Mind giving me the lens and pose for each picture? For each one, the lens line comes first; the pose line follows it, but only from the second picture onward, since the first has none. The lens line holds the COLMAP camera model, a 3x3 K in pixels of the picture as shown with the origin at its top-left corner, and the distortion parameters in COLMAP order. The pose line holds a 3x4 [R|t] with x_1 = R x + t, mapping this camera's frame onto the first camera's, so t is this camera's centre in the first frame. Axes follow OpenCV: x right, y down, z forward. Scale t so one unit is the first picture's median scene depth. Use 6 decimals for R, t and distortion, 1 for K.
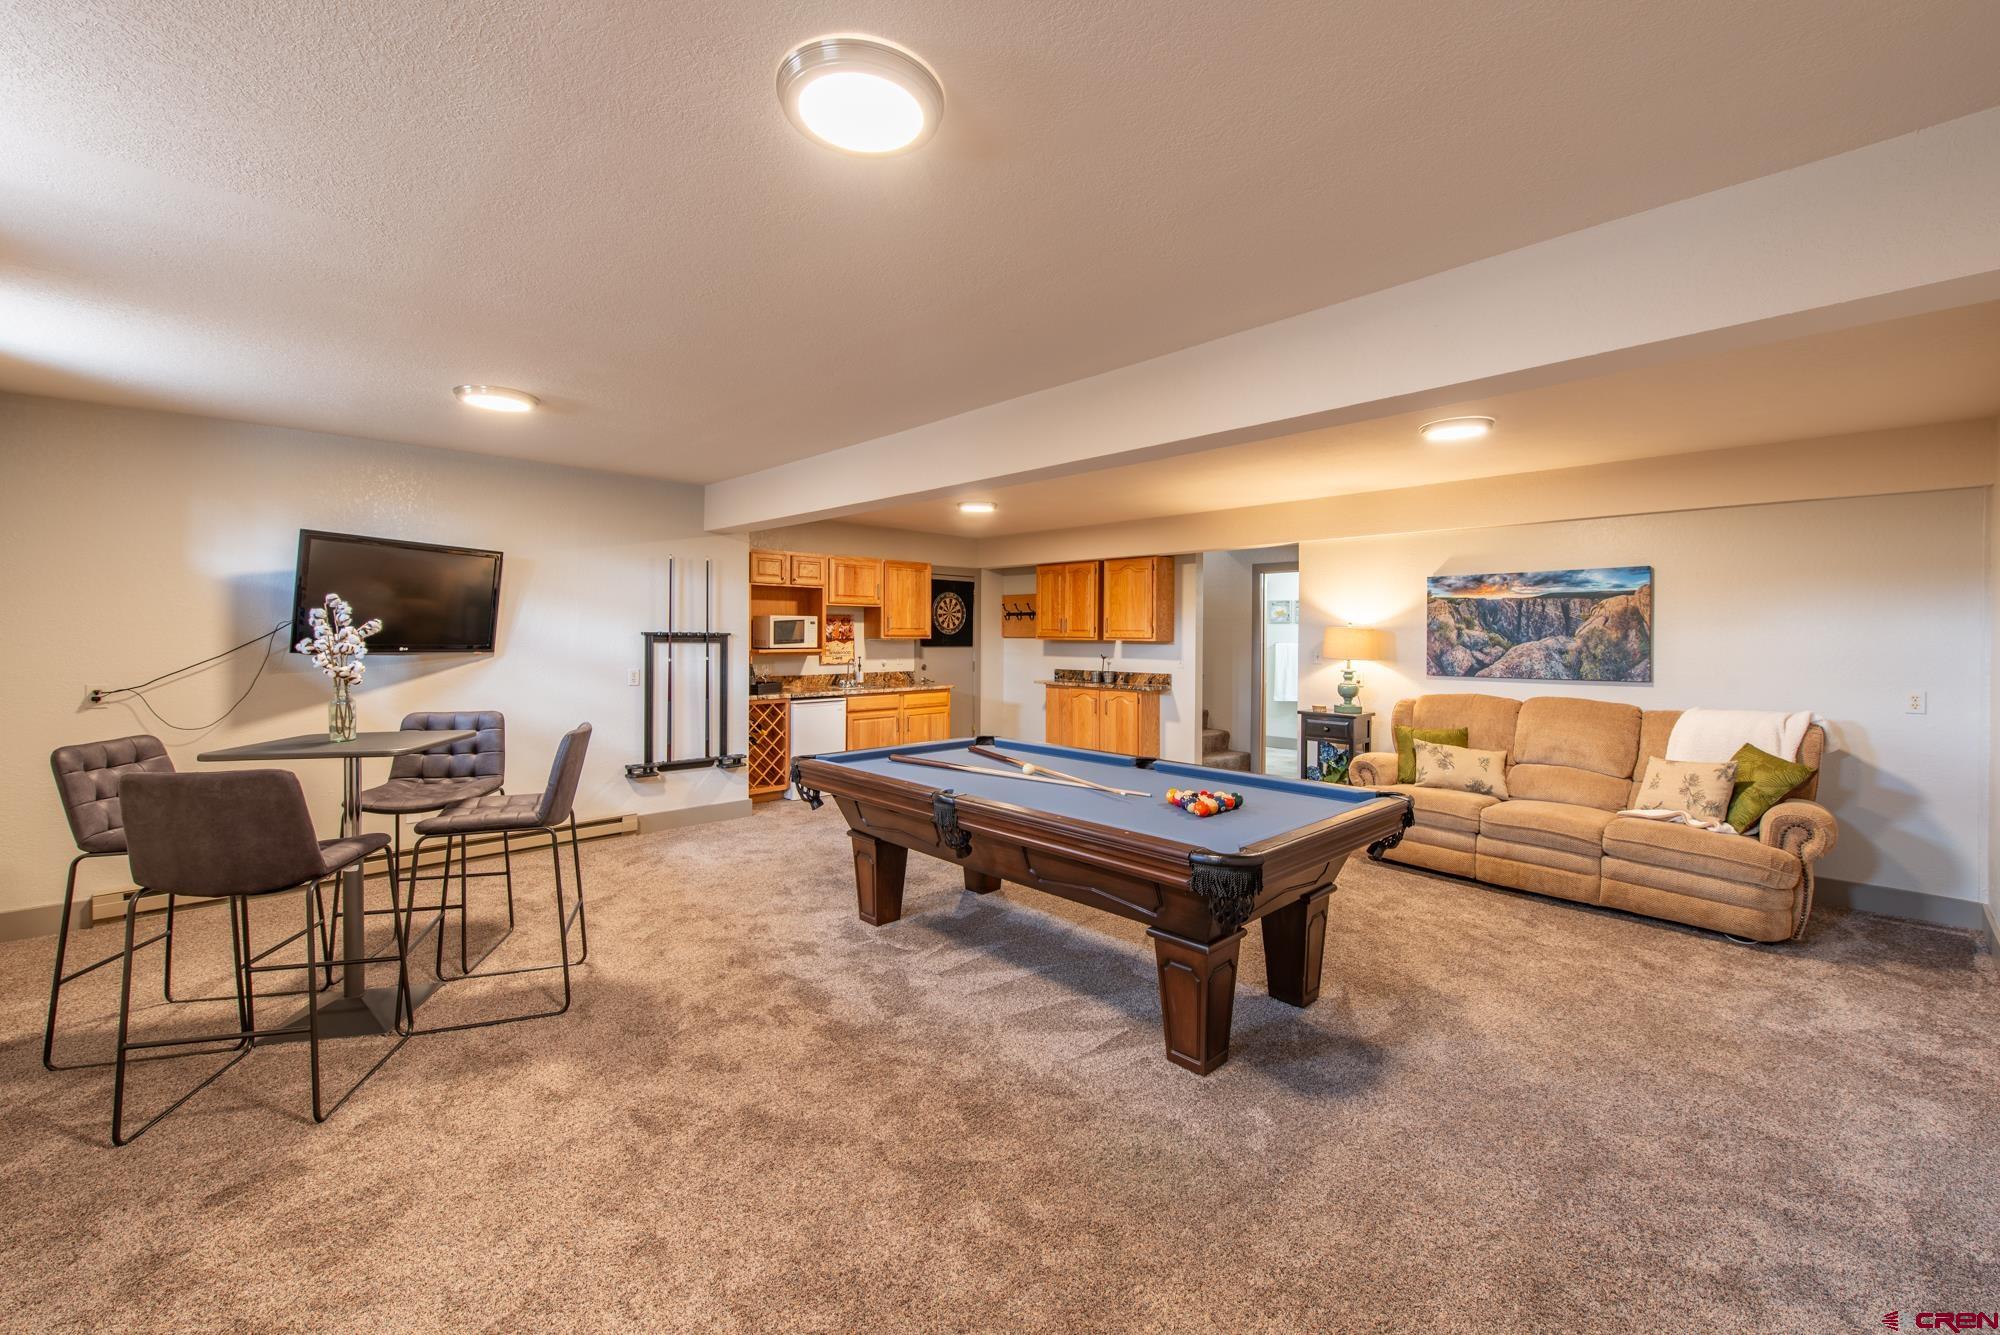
lens RADIAL K [[788.4, 0, 989.1], [0, 788.4, 665.5], [0, 0, 1]] dist [0.007875, -0.000245]
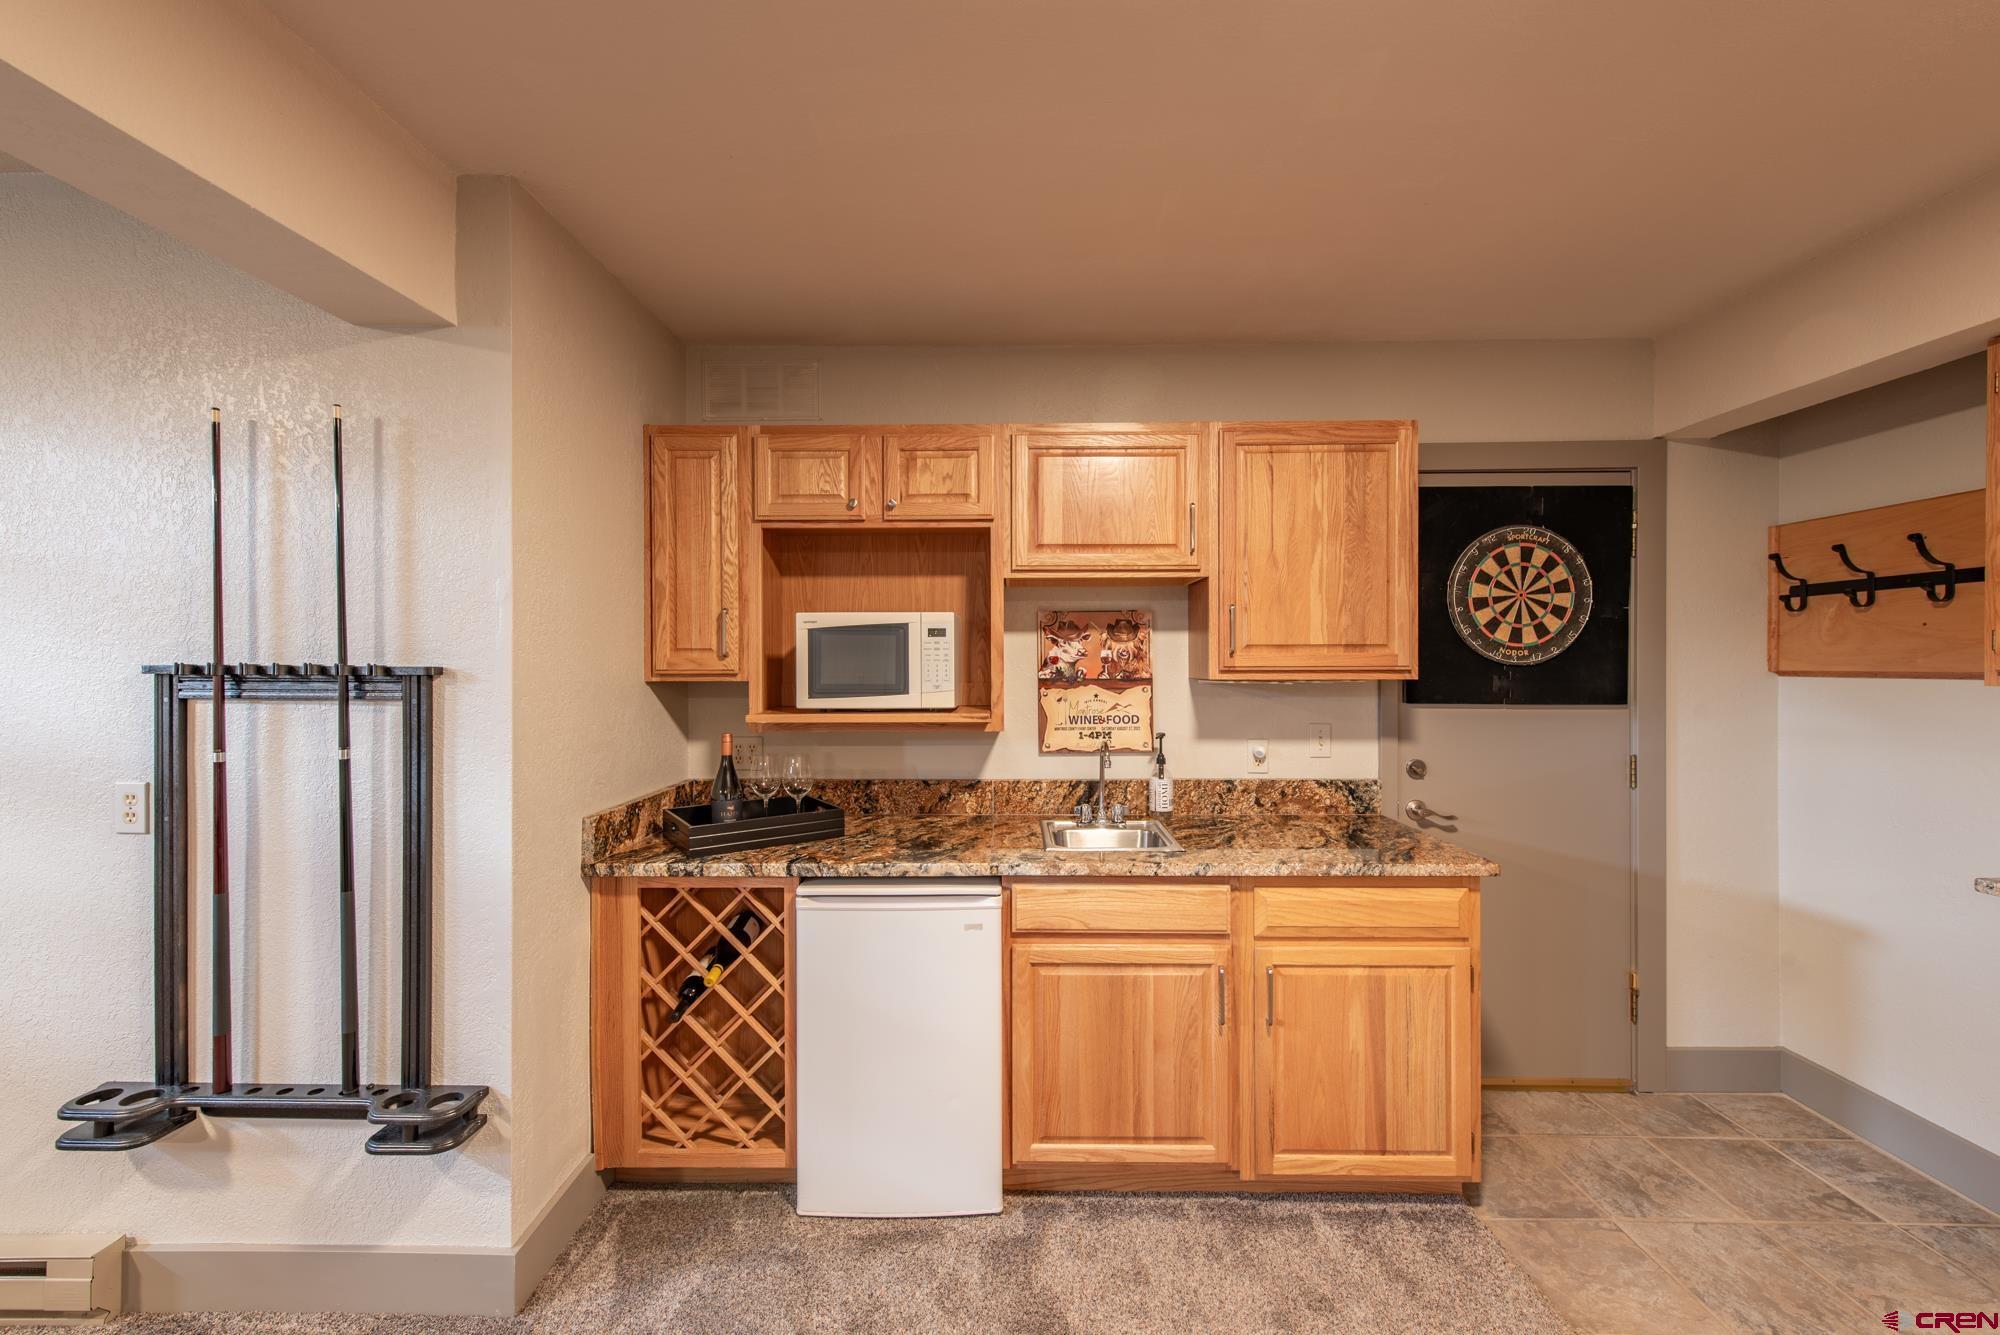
lens RADIAL K [[788.4, 0, 989.1], [0, 788.4, 665.5], [0, 0, 1]] dist [0.007875, -0.000245]
pose [[0.720001, -0.004766, -0.693957, 0.014943], [-0.021948, 0.999320, -0.029635, -0.028616], [0.693626, 0.036568, 0.719407, 0.717192]]
